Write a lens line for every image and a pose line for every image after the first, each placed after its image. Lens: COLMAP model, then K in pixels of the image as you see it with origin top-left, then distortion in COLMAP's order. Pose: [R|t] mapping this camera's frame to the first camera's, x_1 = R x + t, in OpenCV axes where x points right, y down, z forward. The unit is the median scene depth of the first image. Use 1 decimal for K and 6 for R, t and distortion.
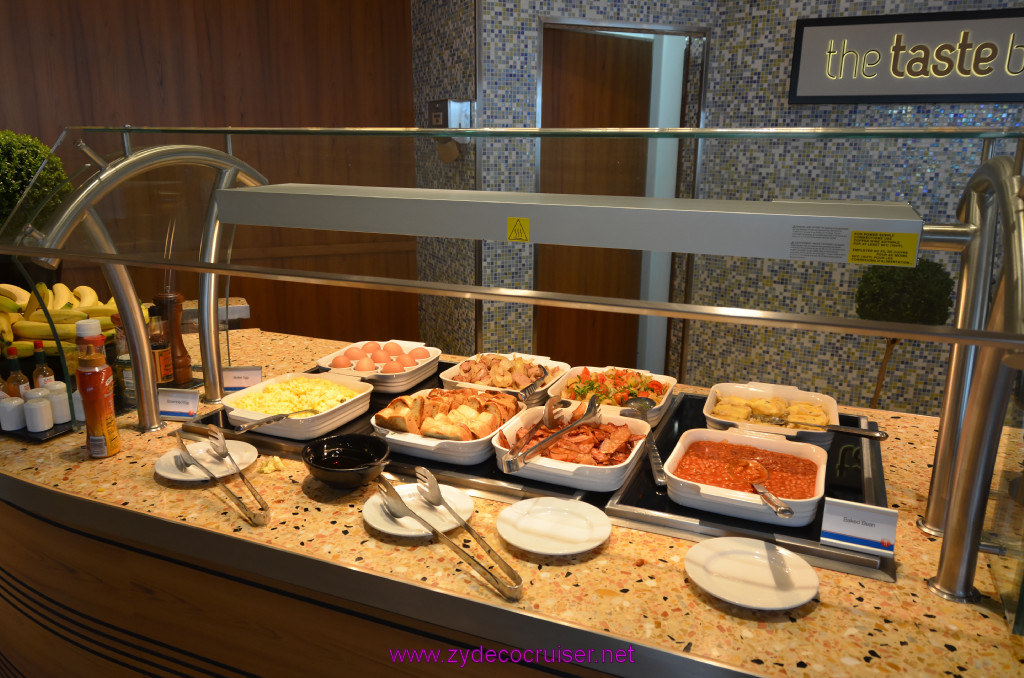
lens RADIAL K [[774.1, 0, 490.7], [0, 774.1, 344.9], [0, 0, 1]] dist [-0.012871, 0.038014]
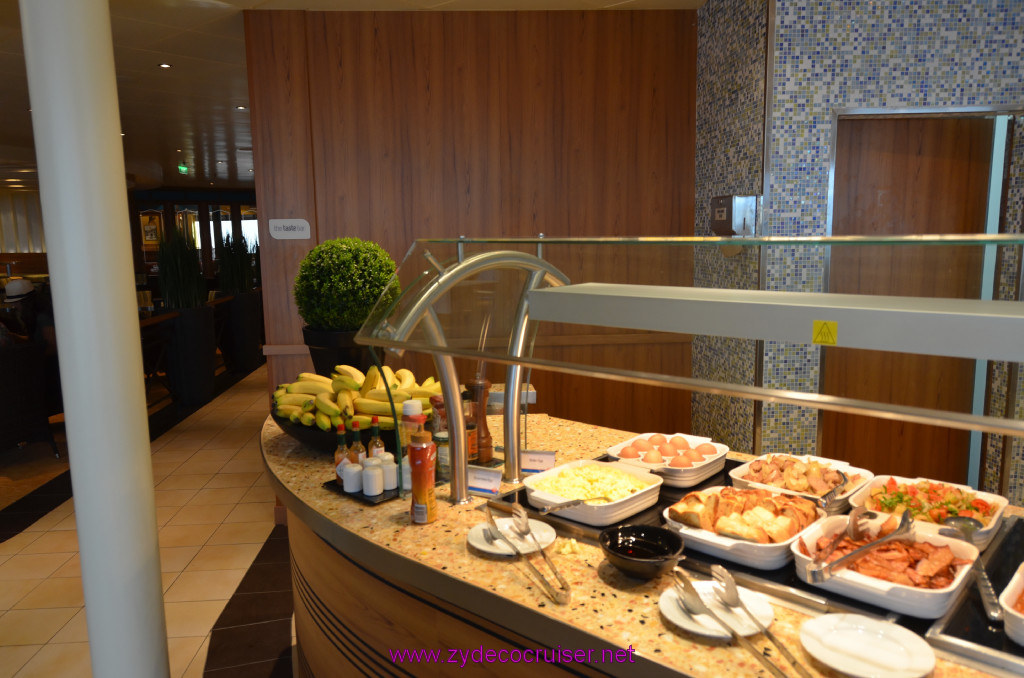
lens RADIAL K [[774.1, 0, 489.0], [0, 774.1, 347.8], [0, 0, 1]] dist [-0.012871, 0.038014]
pose [[0.944286, 0.027321, -0.327989, -0.037395], [-0.062044, 0.993458, -0.095872, -0.006642], [0.323224, 0.110880, 0.939804, -0.053326]]
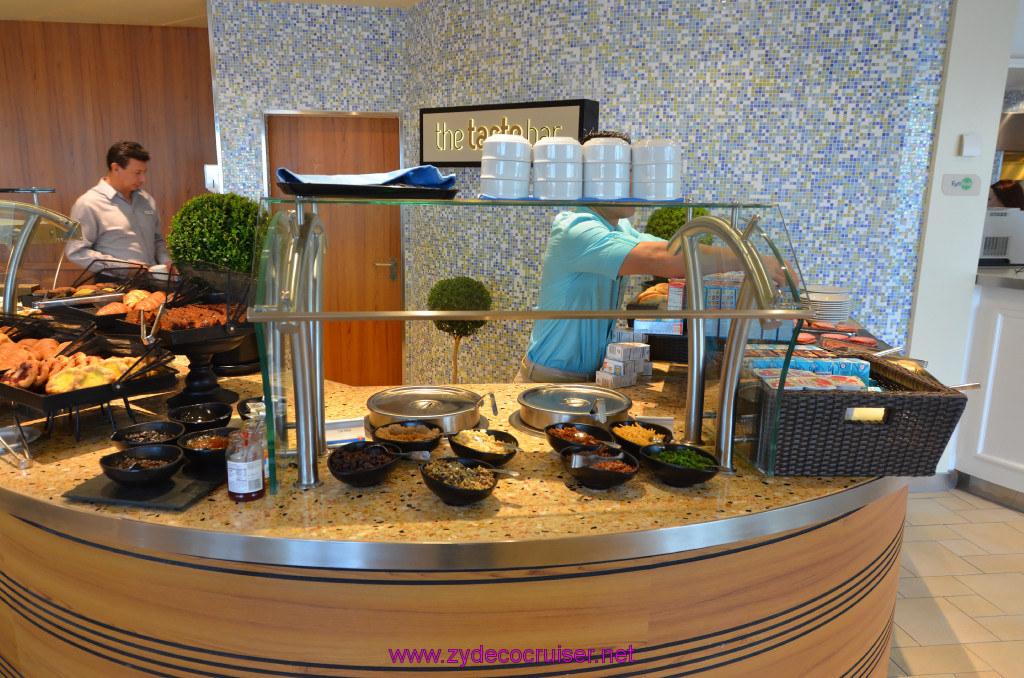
lens RADIAL K [[774.1, 0, 507.9], [0, 774.1, 342.2], [0, 0, 1]] dist [-0.012871, 0.038014]
pose [[0.968008, 0.055645, -0.244670, 1.744450], [-0.071839, 0.995742, -0.057762, 0.139337], [0.240414, 0.073491, 0.967884, -0.562495]]
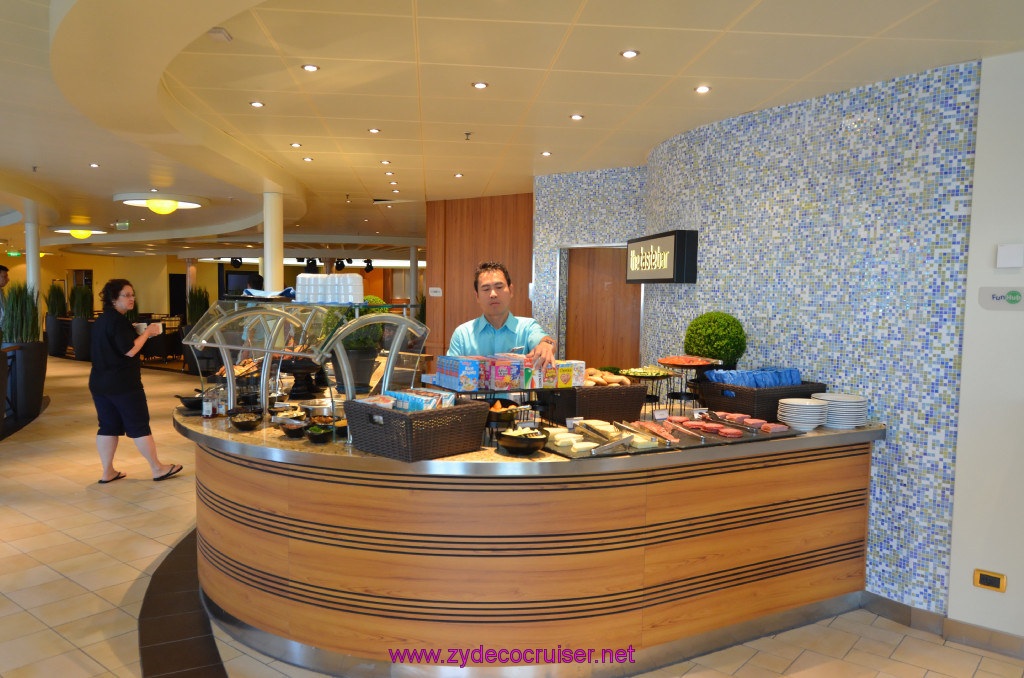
lens RADIAL K [[774.1, 0, 508.2], [0, 774.1, 337.4], [0, 0, 1]] dist [-0.012871, 0.038014]
pose [[0.481082, 0.054107, -0.875004, 3.602331], [-0.239584, 0.968213, -0.071854, 0.017360], [0.843303, 0.244204, 0.478753, -0.151184]]
